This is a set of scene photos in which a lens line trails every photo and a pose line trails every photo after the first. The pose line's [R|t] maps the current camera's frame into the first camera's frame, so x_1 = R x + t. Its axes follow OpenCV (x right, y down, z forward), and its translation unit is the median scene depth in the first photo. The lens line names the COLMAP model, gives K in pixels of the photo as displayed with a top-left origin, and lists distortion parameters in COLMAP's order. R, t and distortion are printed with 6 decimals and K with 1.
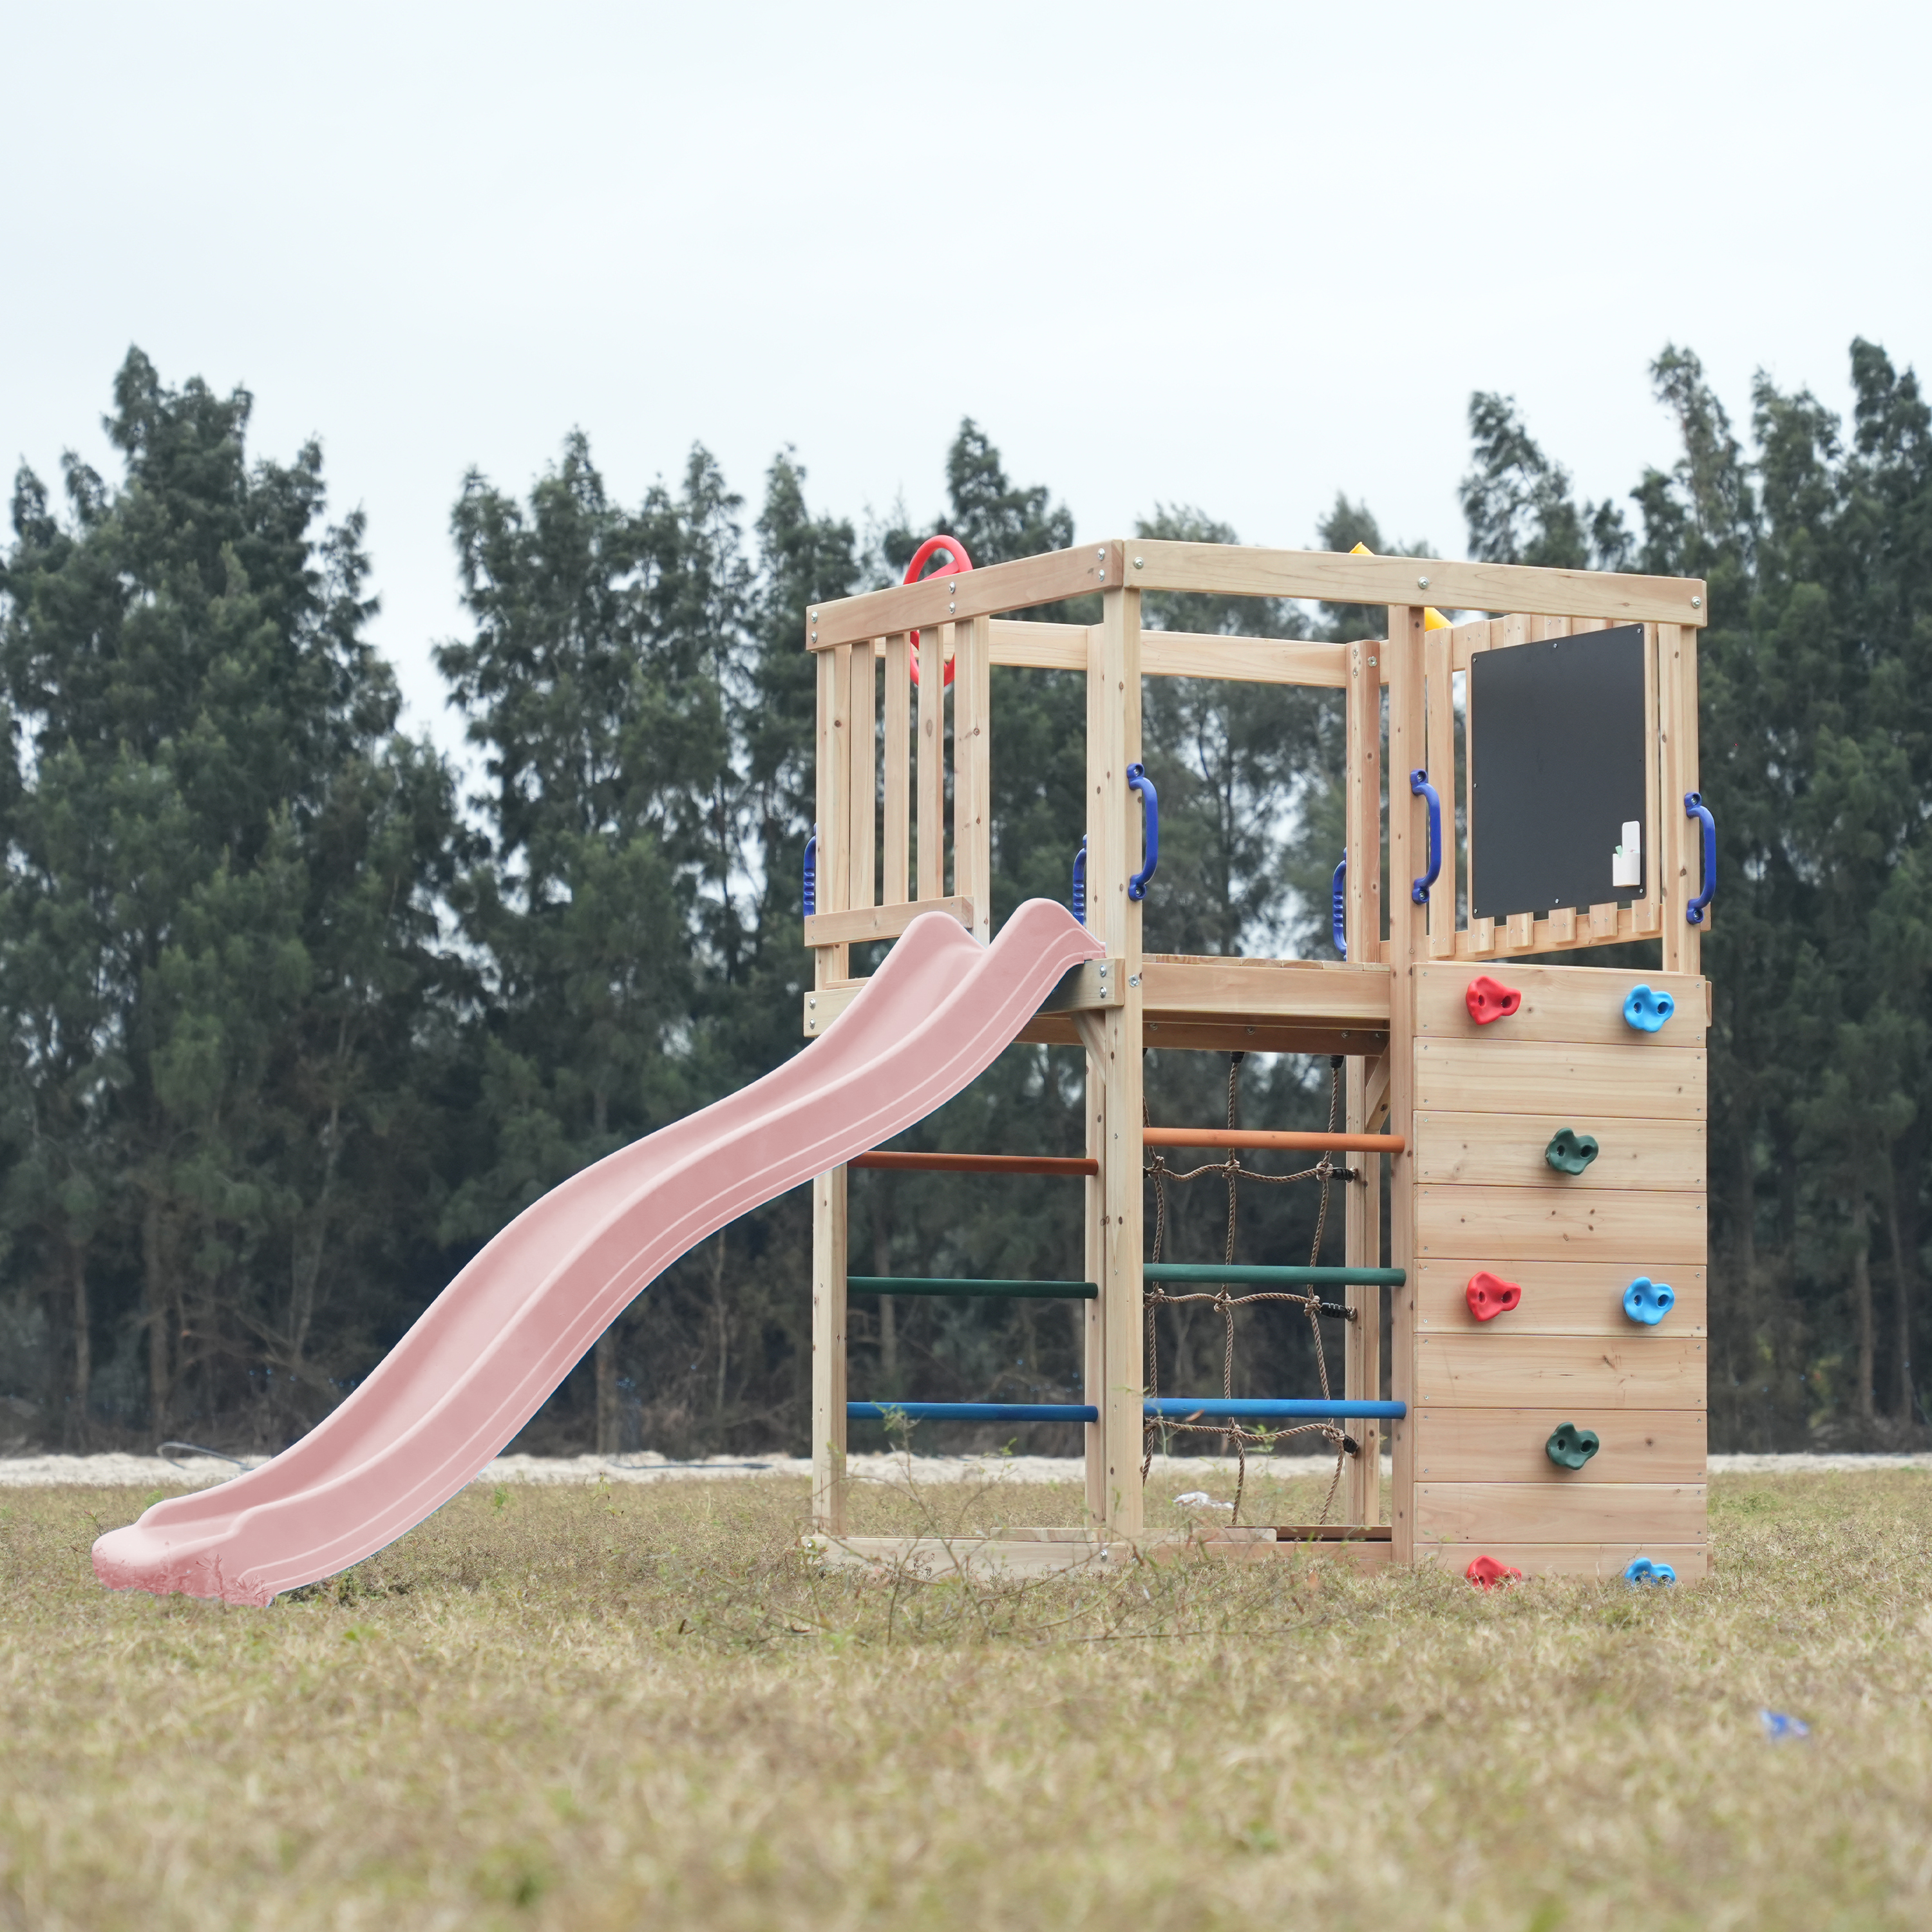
lens RADIAL K [[7384.6, 0, 966.0], [0, 7384.6, 966.0], [0, 0, 1]] dist [0.007607, 1.020650]
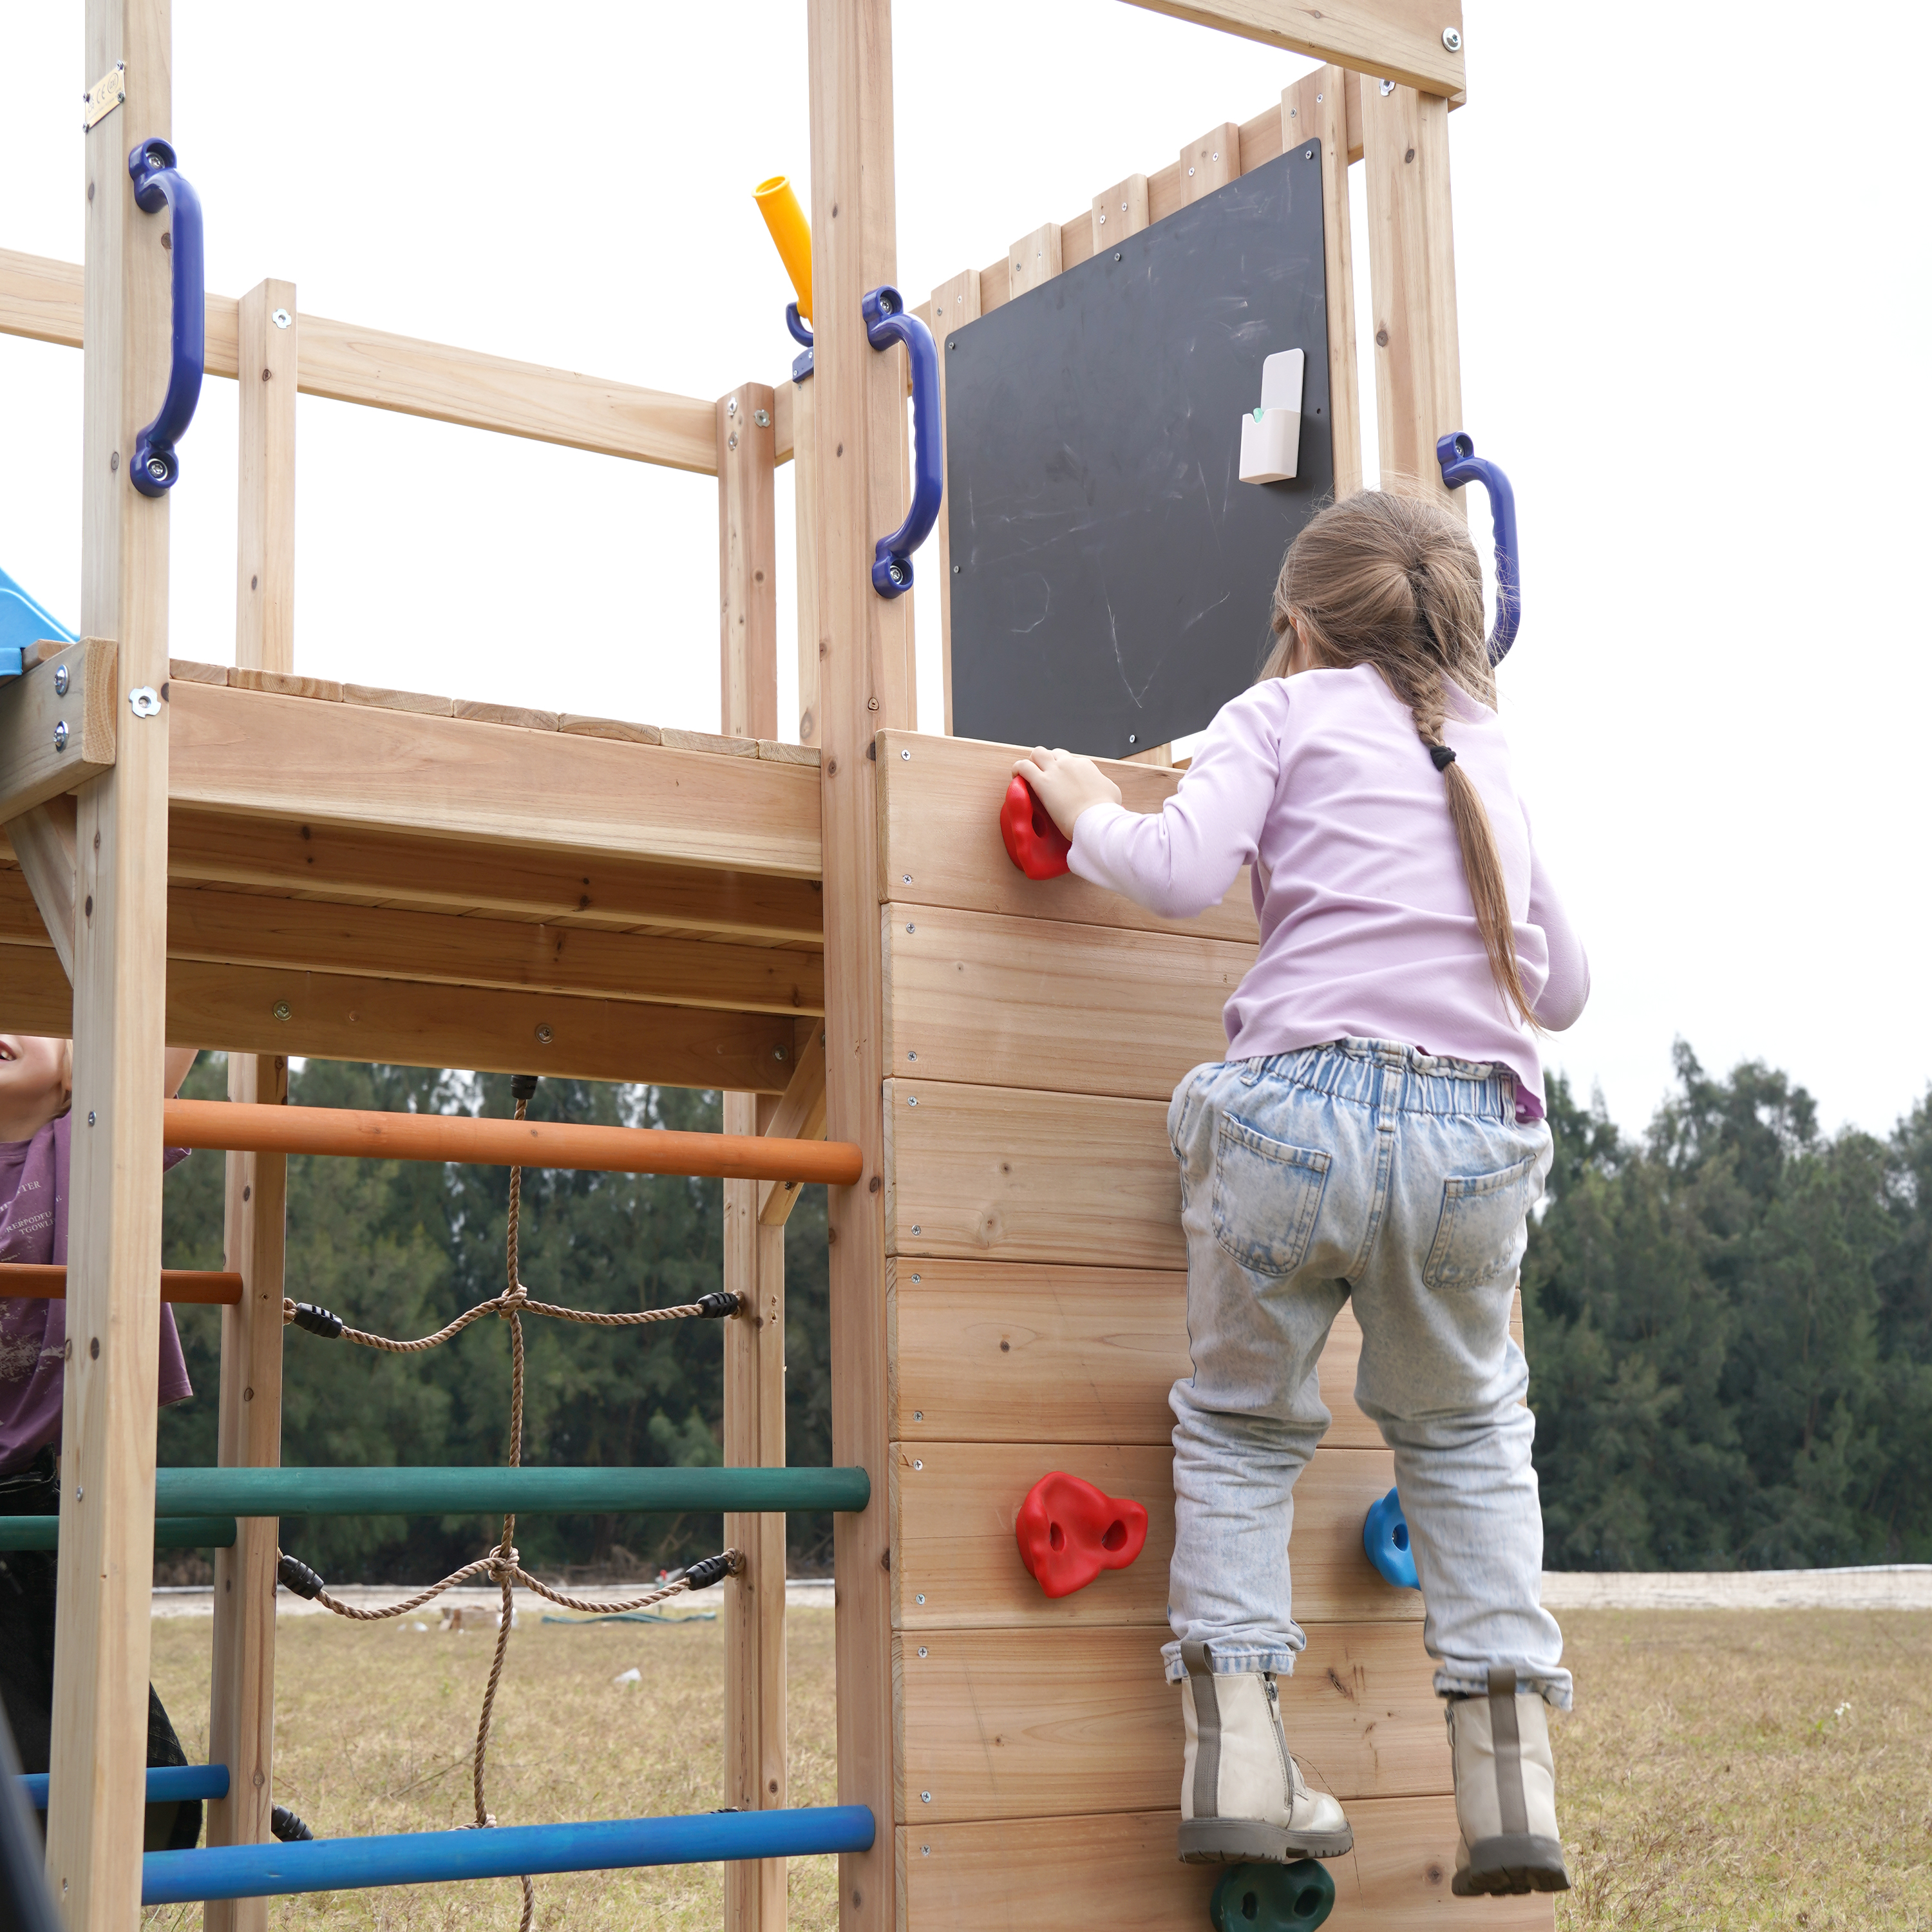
lens RADIAL K [[3561.6, 0, 926.2], [0, 3561.6, 1019.3], [0, 0, 1]] dist [0.457848, -4.241403]
pose [[0.994340, -0.003669, 0.106183, 0.041777], [0.012940, 0.996146, -0.086749, 0.033512], [-0.105456, 0.087632, 0.990555, 0.801102]]
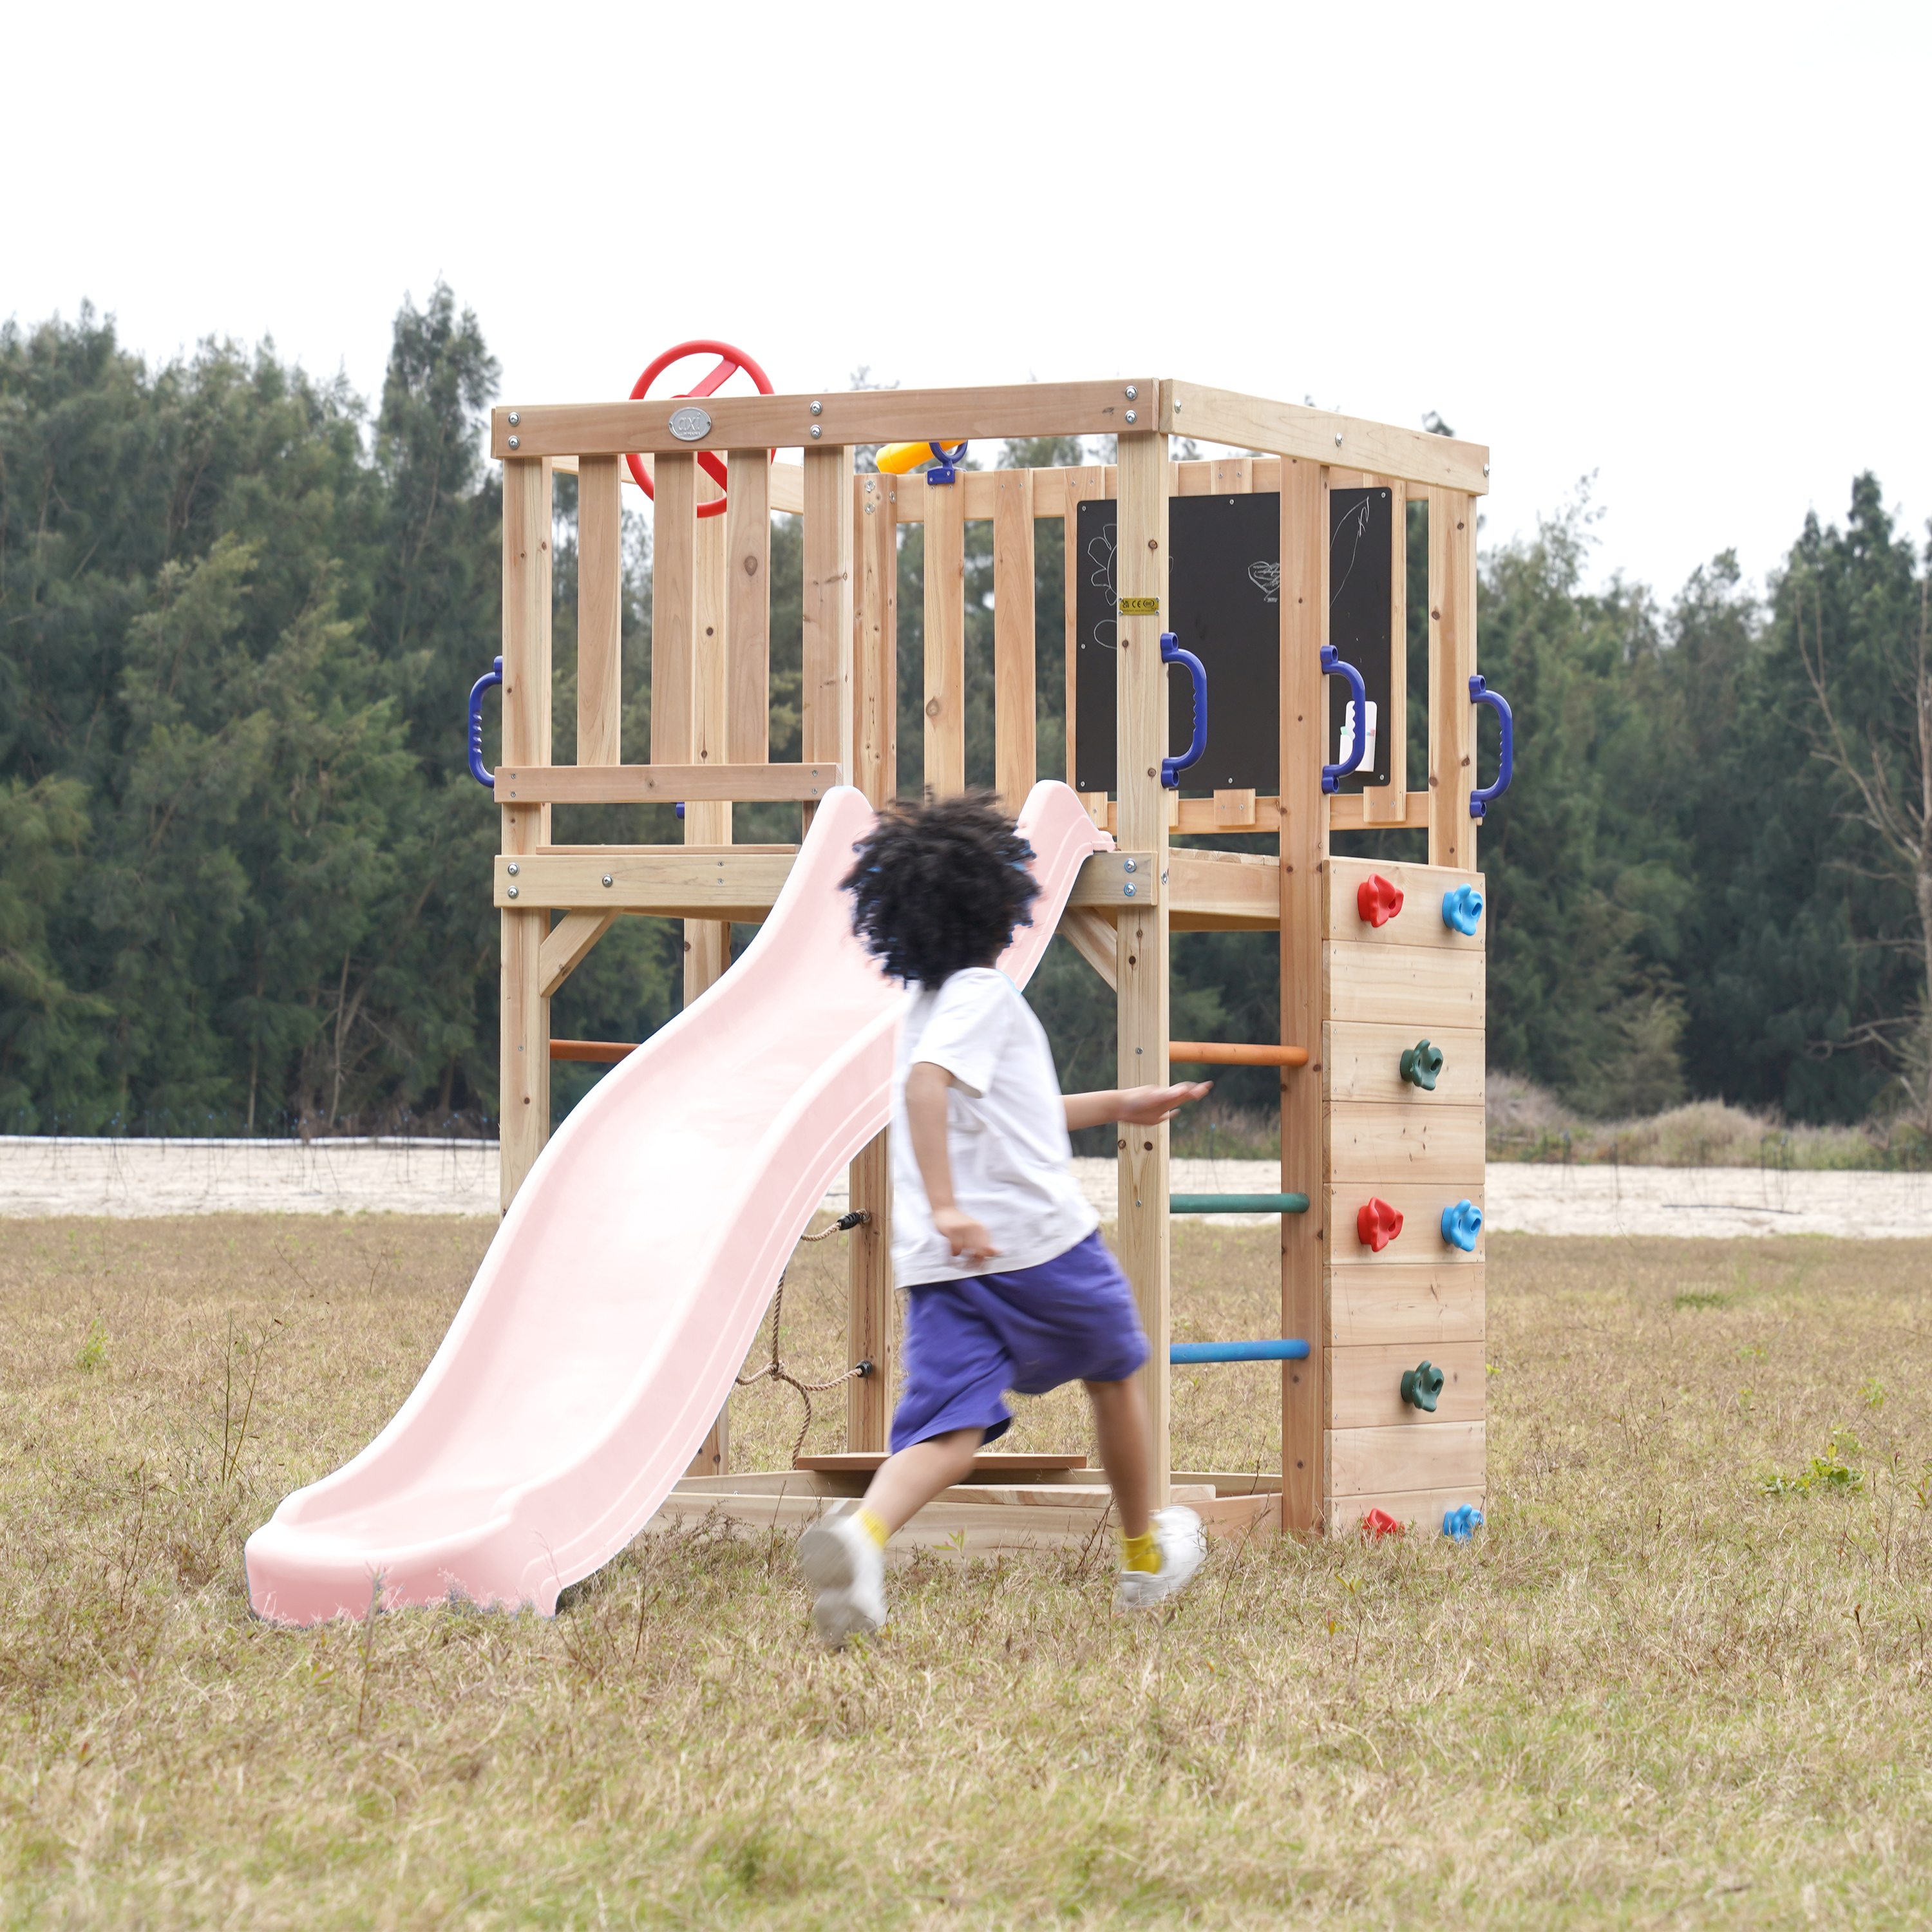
lens RADIAL K [[7384.6, 0, 966.0], [0, 7384.6, 966.0], [0, 0, 1]] dist [0.007607, 1.020650]
pose [[0.846565, 0.019359, 0.531933, -0.460805], [-0.041259, 0.998718, 0.029316, -0.012024], [-0.530684, -0.046765, 0.846279, 0.252820]]
